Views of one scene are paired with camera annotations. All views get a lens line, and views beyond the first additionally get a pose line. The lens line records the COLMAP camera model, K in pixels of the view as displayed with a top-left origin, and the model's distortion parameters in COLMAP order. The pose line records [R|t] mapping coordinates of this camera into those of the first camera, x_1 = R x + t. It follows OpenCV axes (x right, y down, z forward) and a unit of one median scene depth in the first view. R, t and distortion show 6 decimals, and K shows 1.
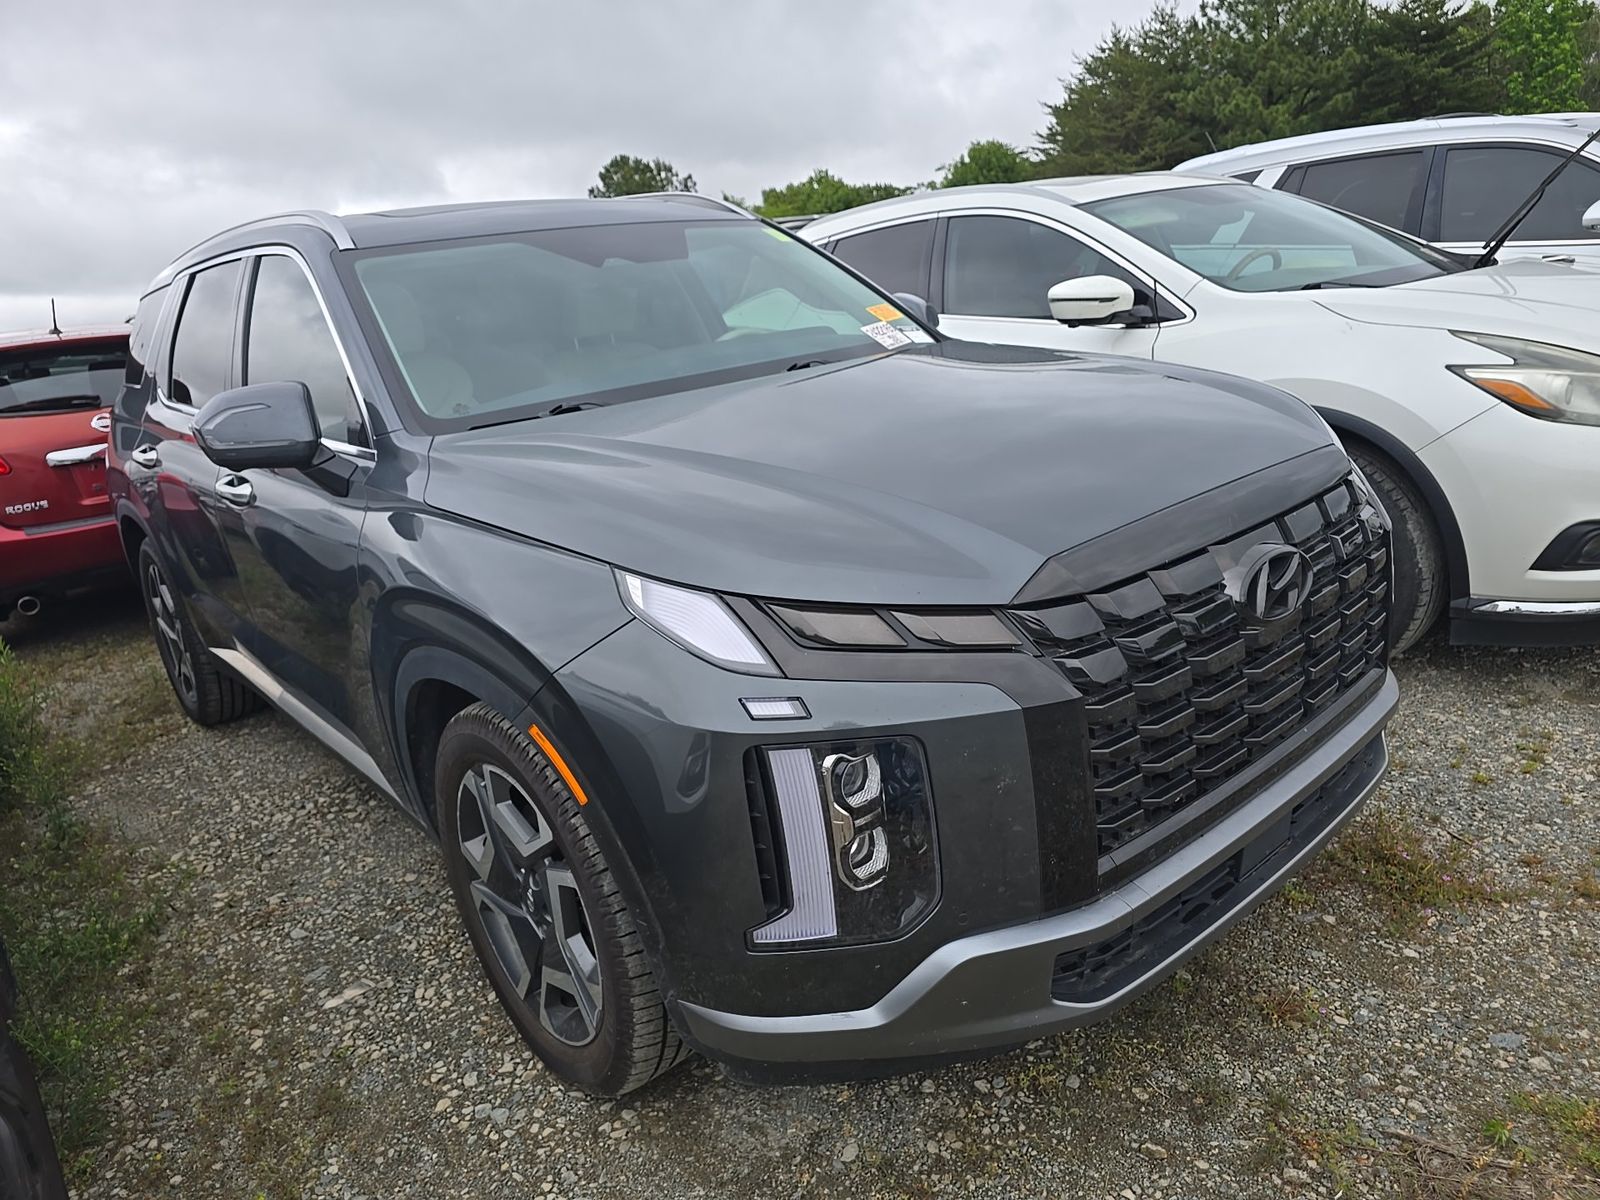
lens RADIAL K [[1091.3, 0, 794.0], [0, 1091.3, 597.8], [0, 0, 1]] dist [0.009941, -0.003497]
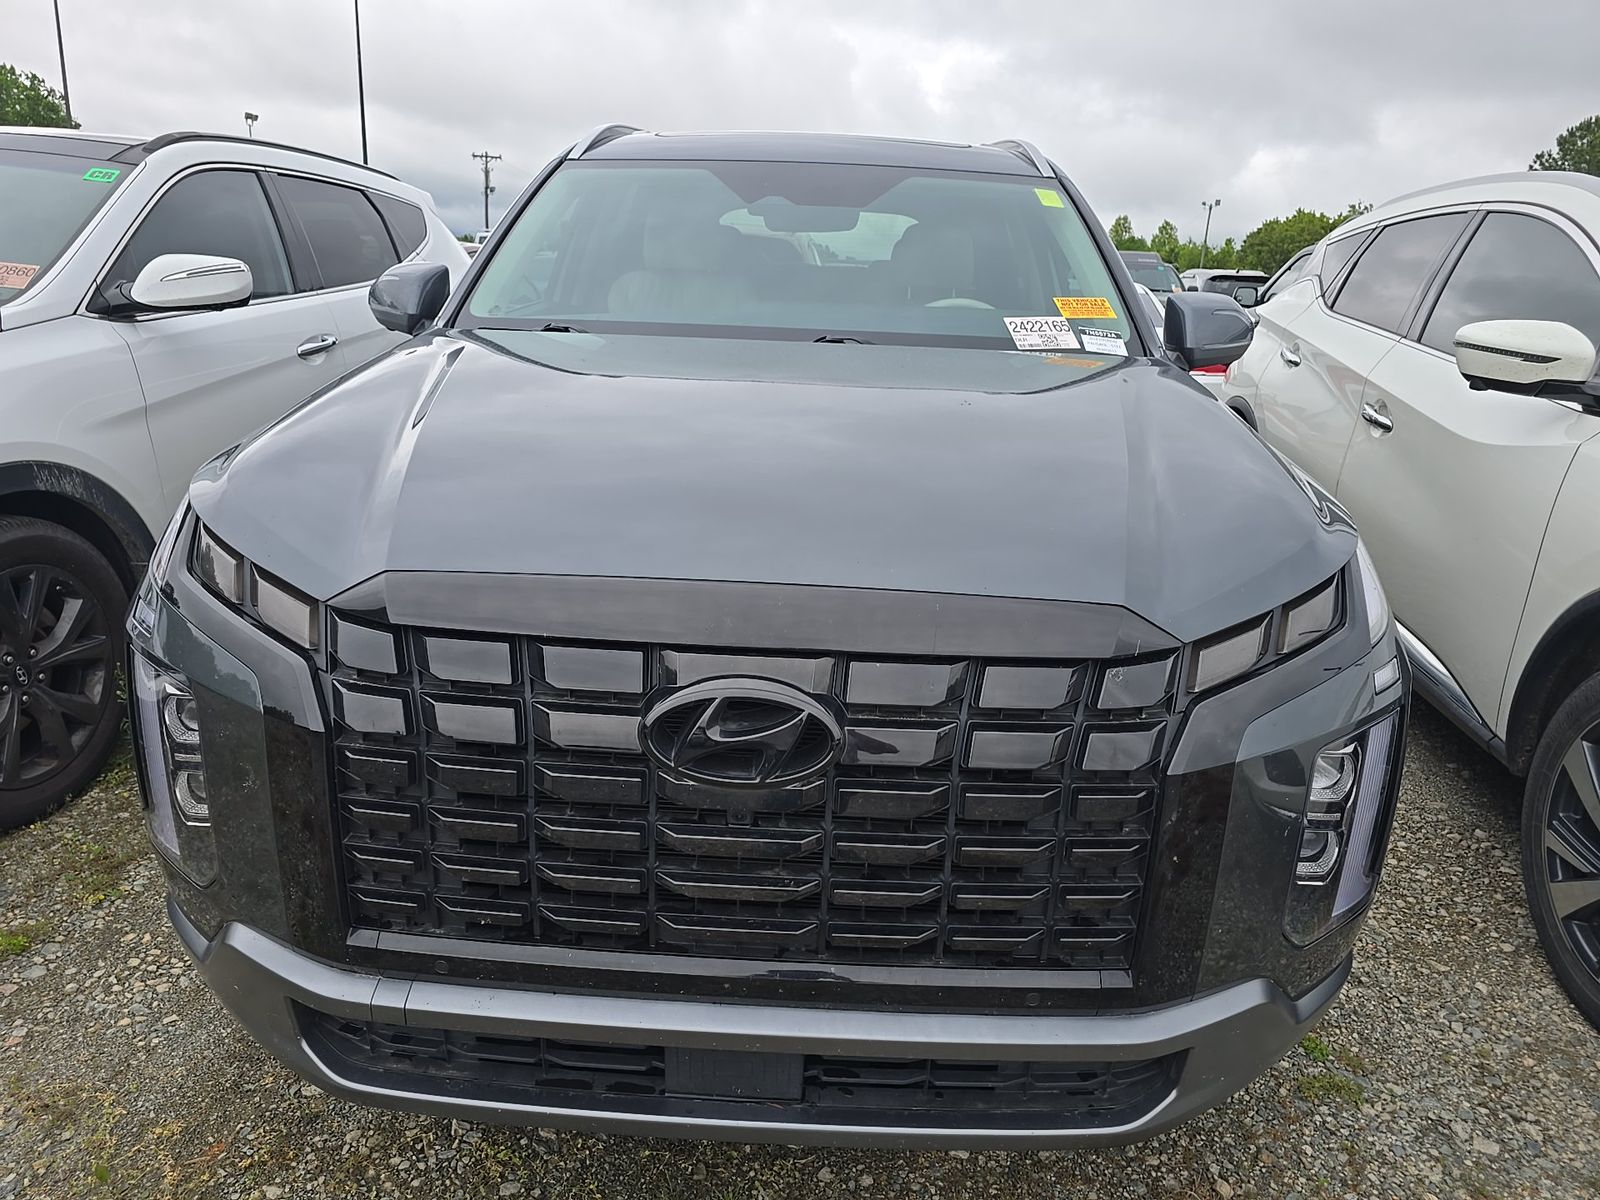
lens RADIAL K [[1091.3, 0, 796.0], [0, 1091.3, 604.6], [0, 0, 1]] dist [0.009941, -0.003497]
pose [[0.723011, 0.339976, -0.601391, 0.409320], [-0.309751, 0.937652, 0.157677, -0.101461], [0.617502, 0.072279, 0.783241, 0.226548]]
